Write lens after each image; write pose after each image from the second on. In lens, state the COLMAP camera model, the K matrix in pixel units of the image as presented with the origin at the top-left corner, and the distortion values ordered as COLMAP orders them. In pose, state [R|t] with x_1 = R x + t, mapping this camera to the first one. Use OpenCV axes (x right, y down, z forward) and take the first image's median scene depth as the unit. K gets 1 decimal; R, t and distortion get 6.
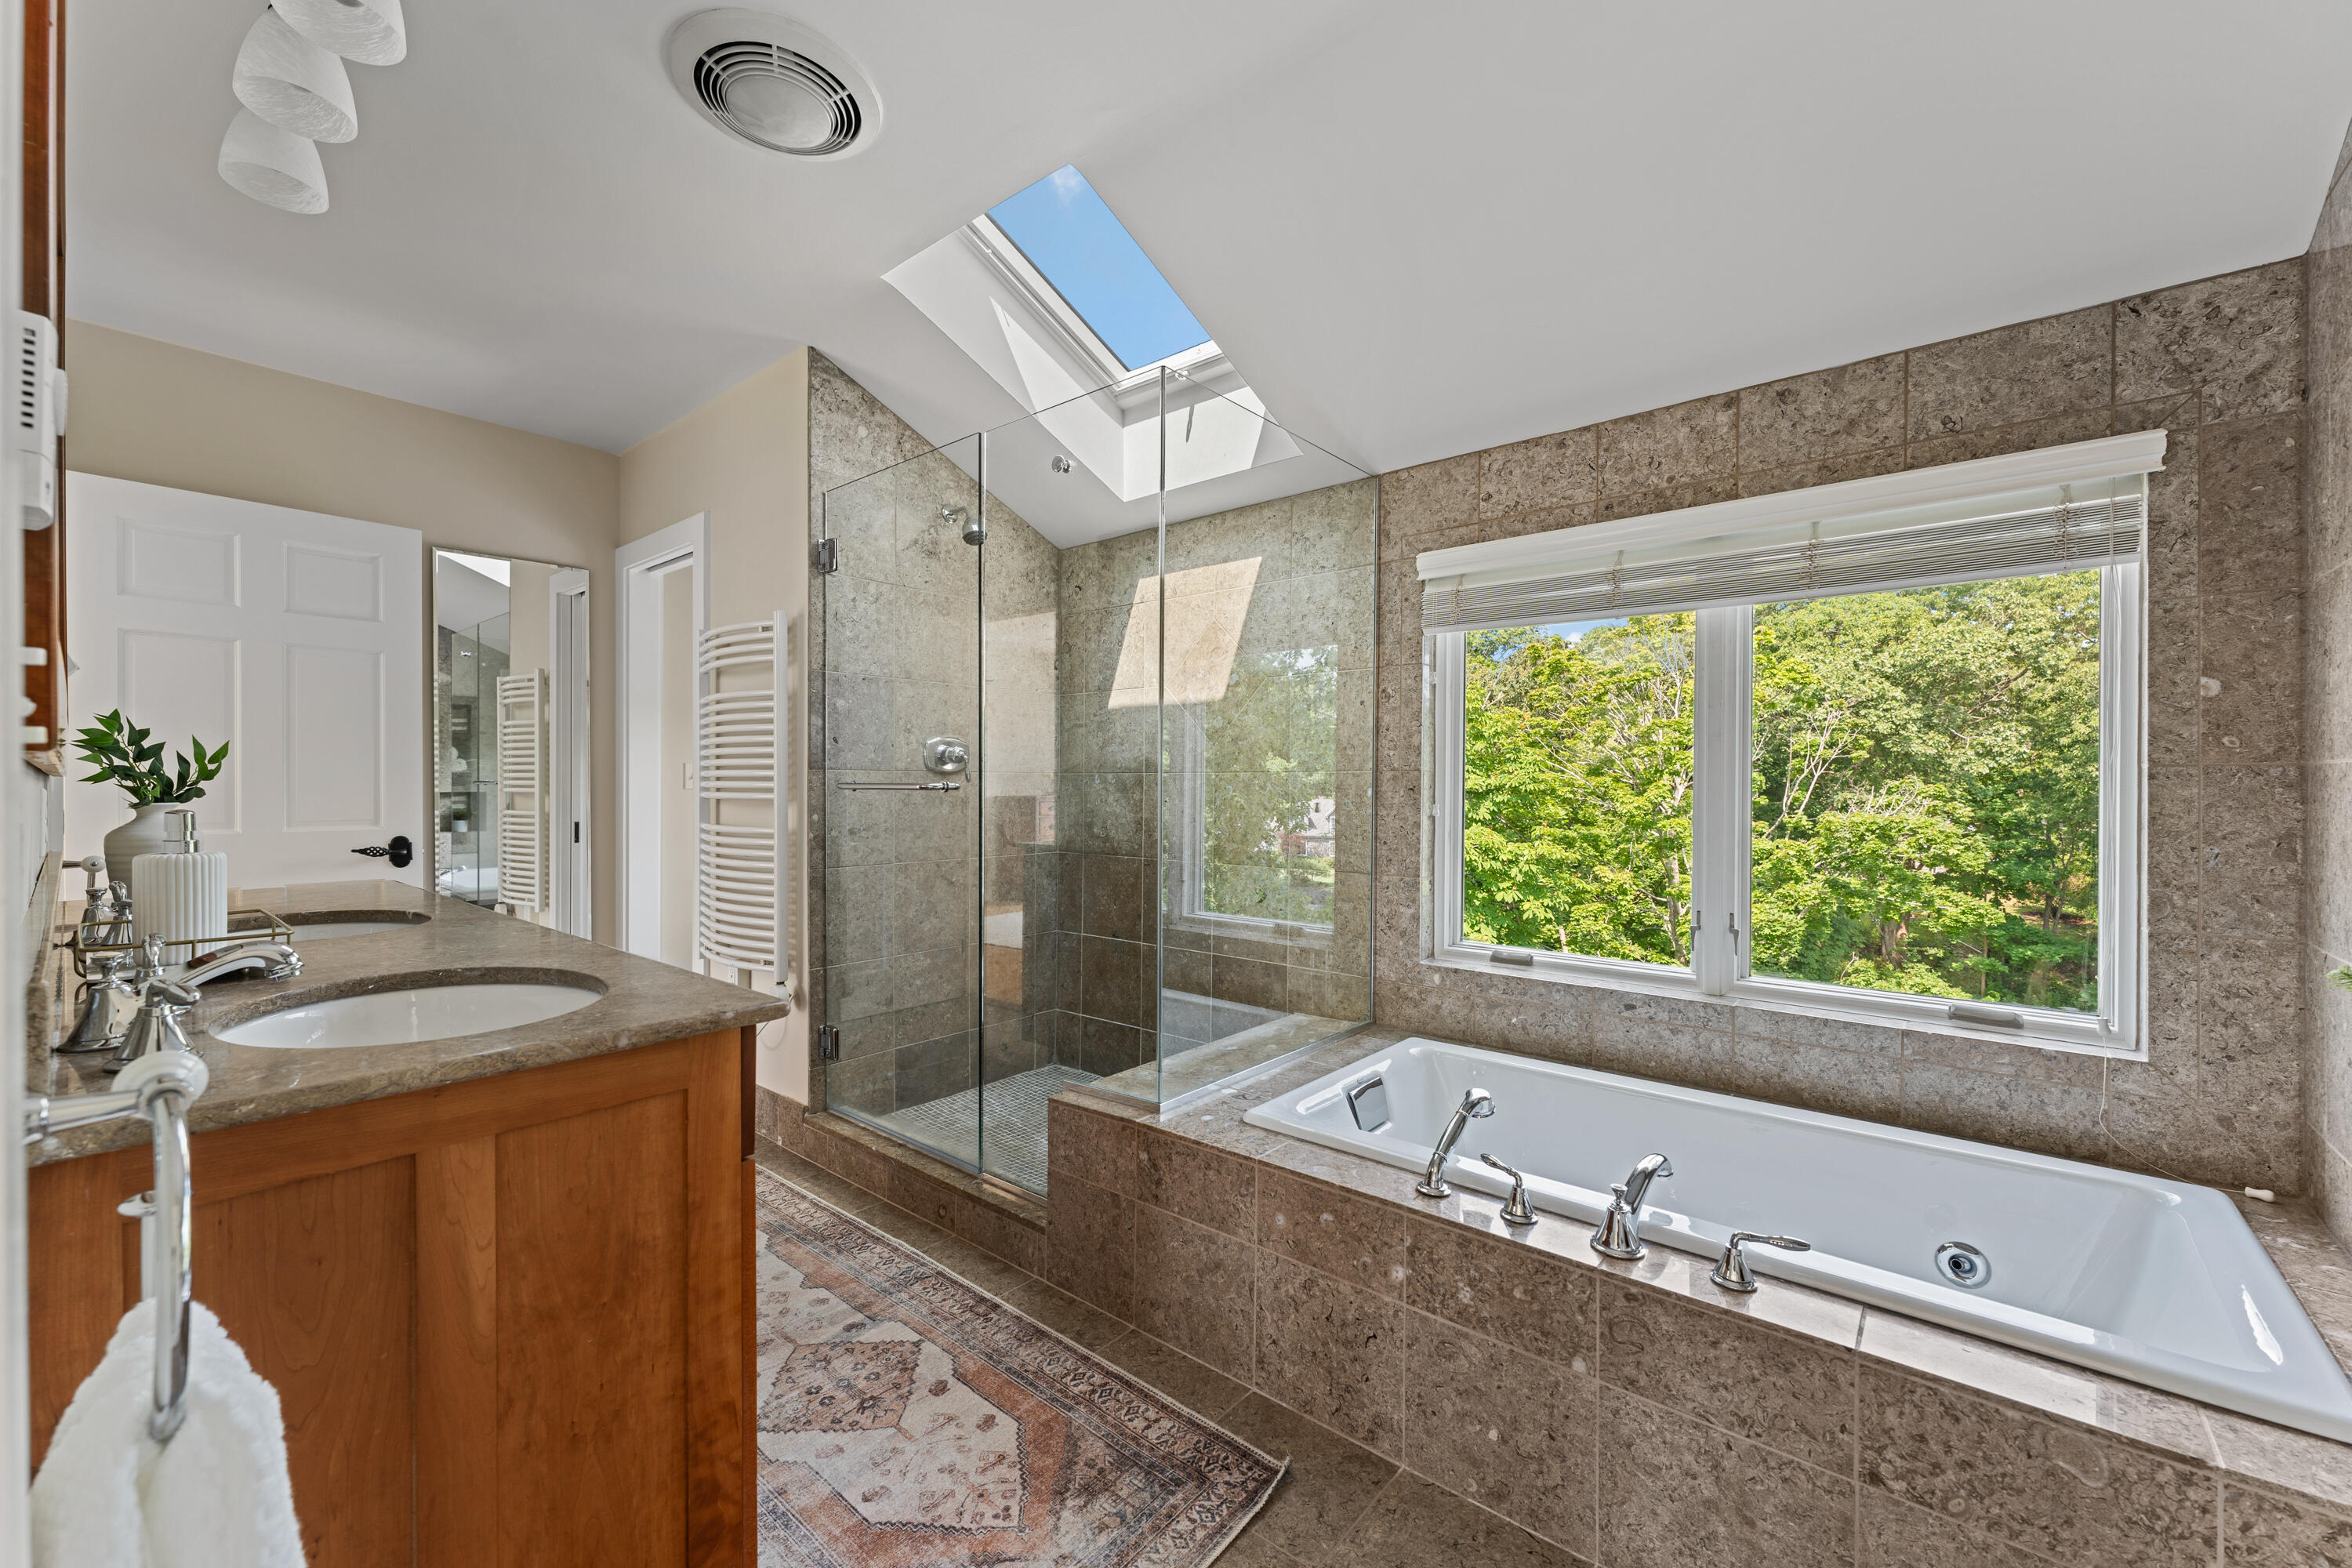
lens RADIAL K [[951.5, 0, 1176.0], [0, 951.5, 784.0], [0, 0, 1]] dist [0.001905, -0.000010]
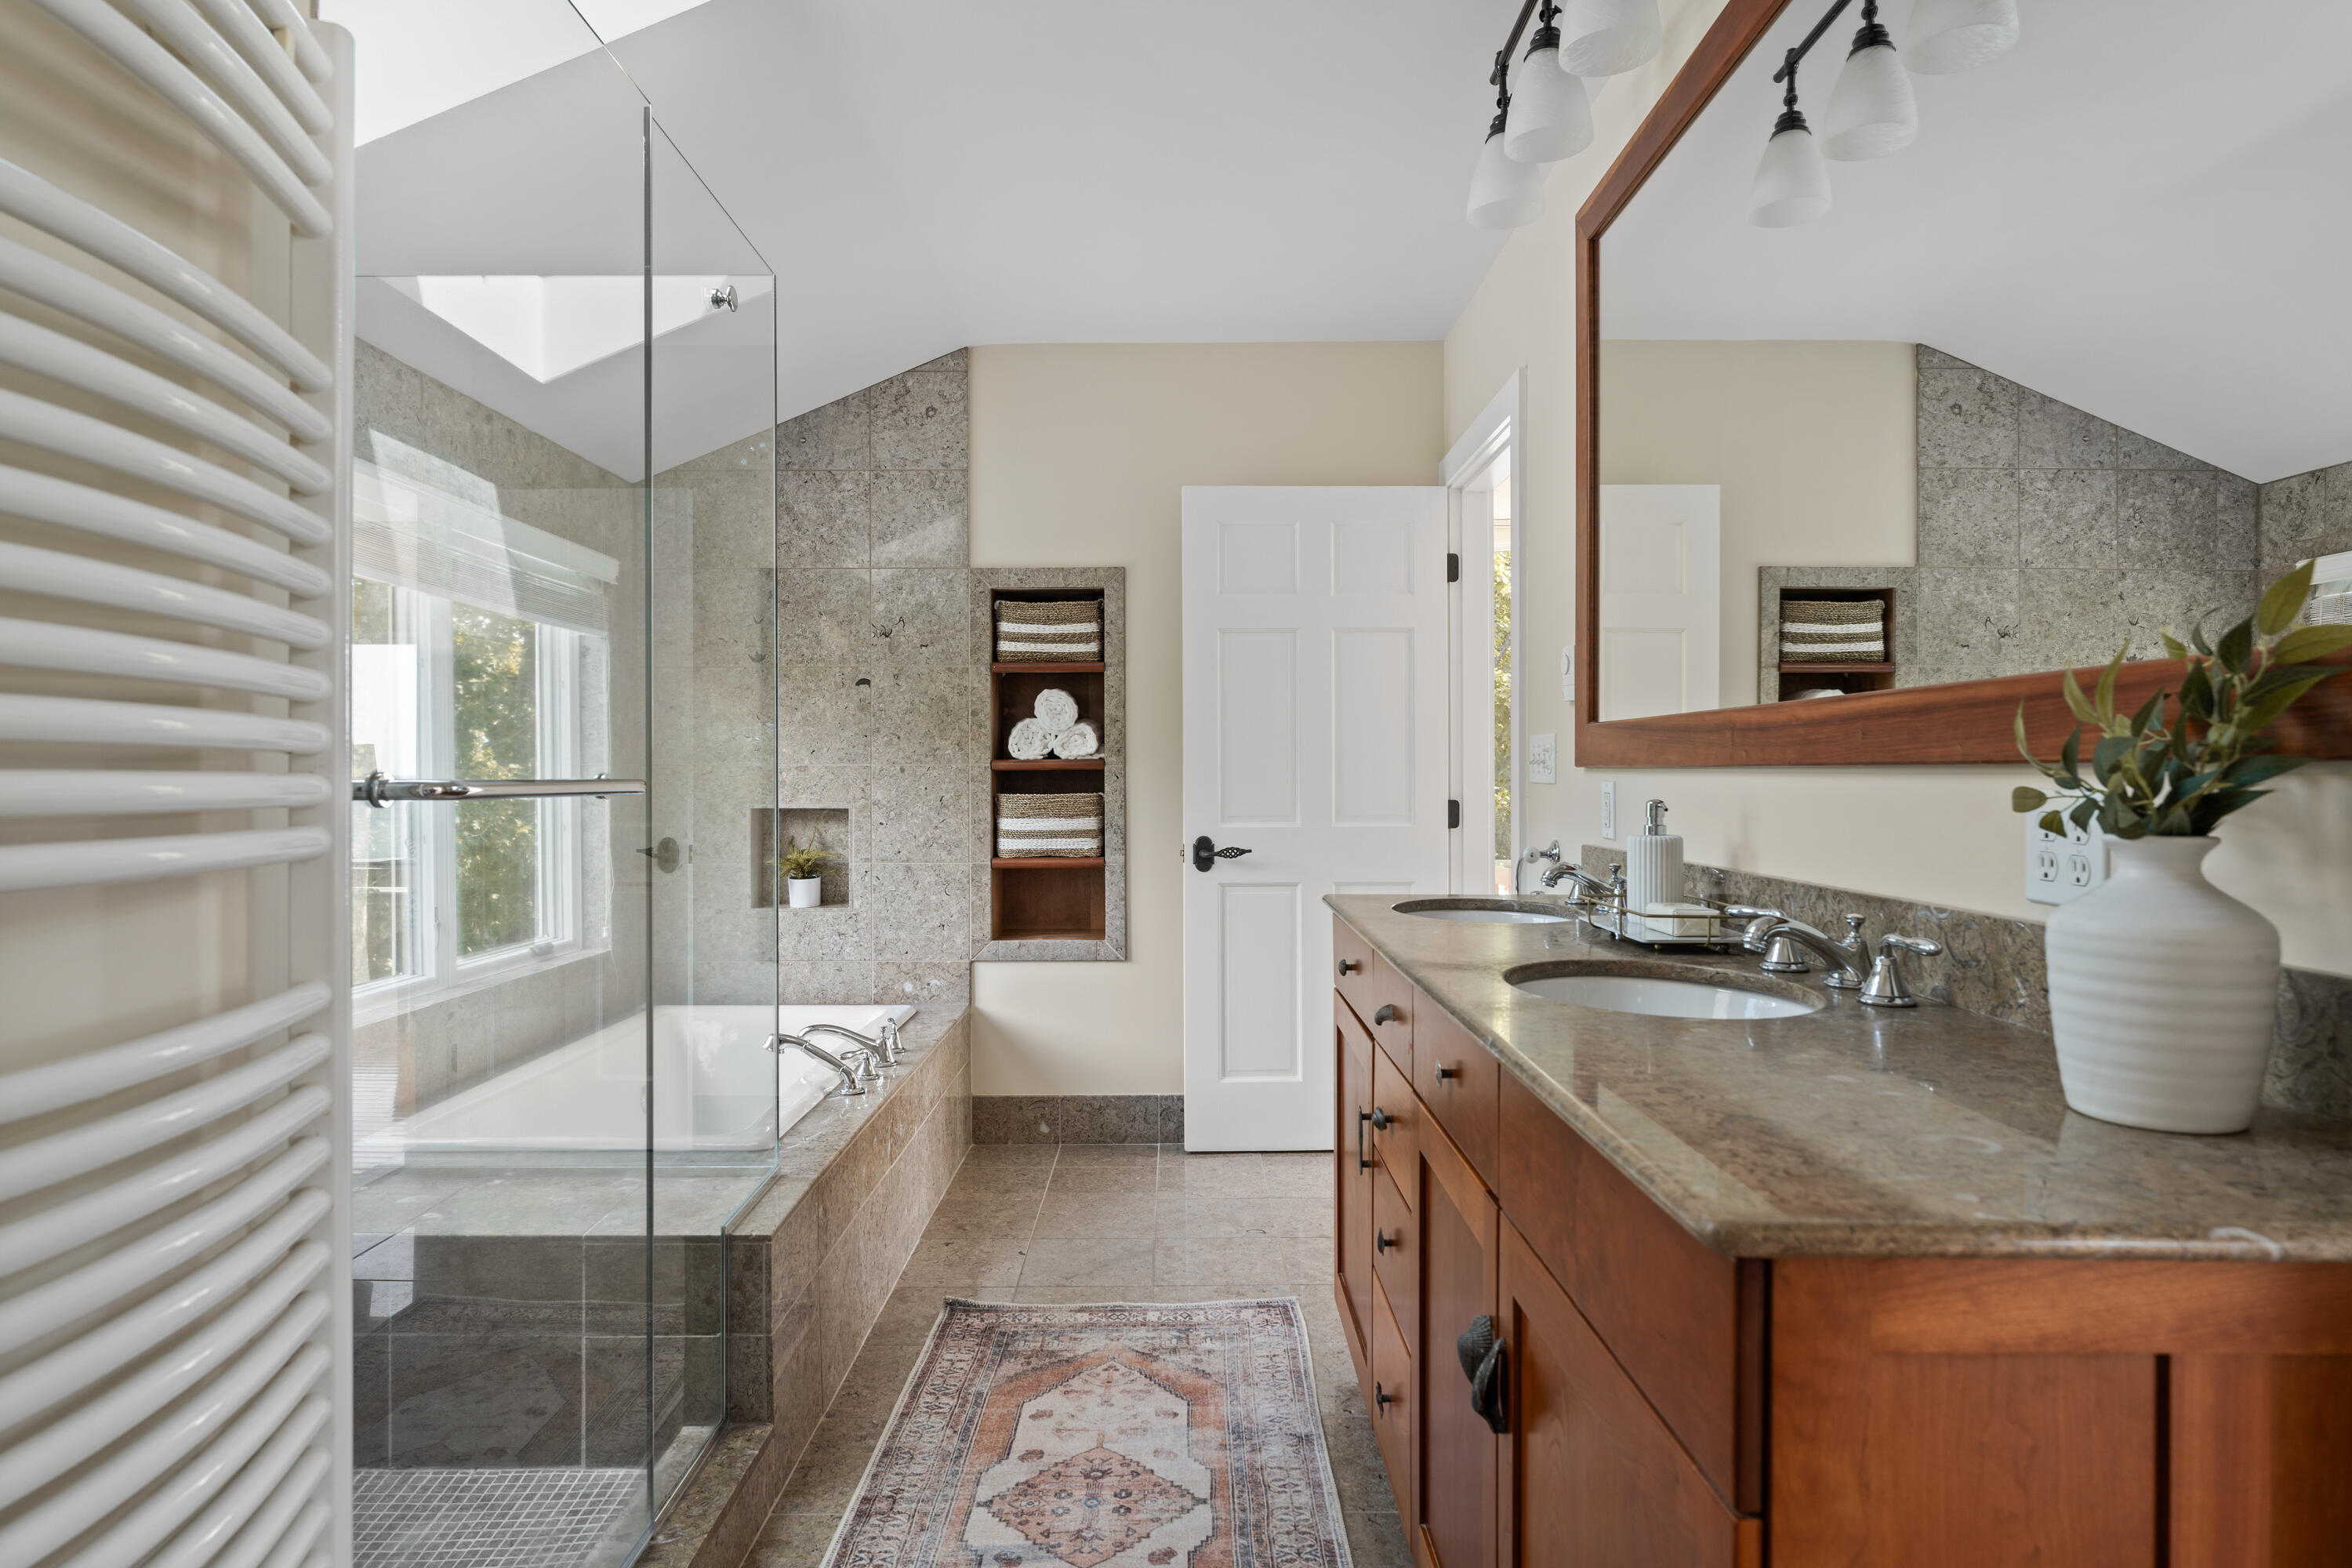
lens RADIAL K [[1336.2, 0, 1176.0], [0, 1336.2, 784.0], [0, 0, 1]] dist [-0.001048, -0.000308]
pose [[-0.652581, -0.003726, 0.757710, -1.311525], [0.002870, 0.999969, 0.007388, -0.001996], [-0.757714, 0.006996, -0.652550, 1.749980]]
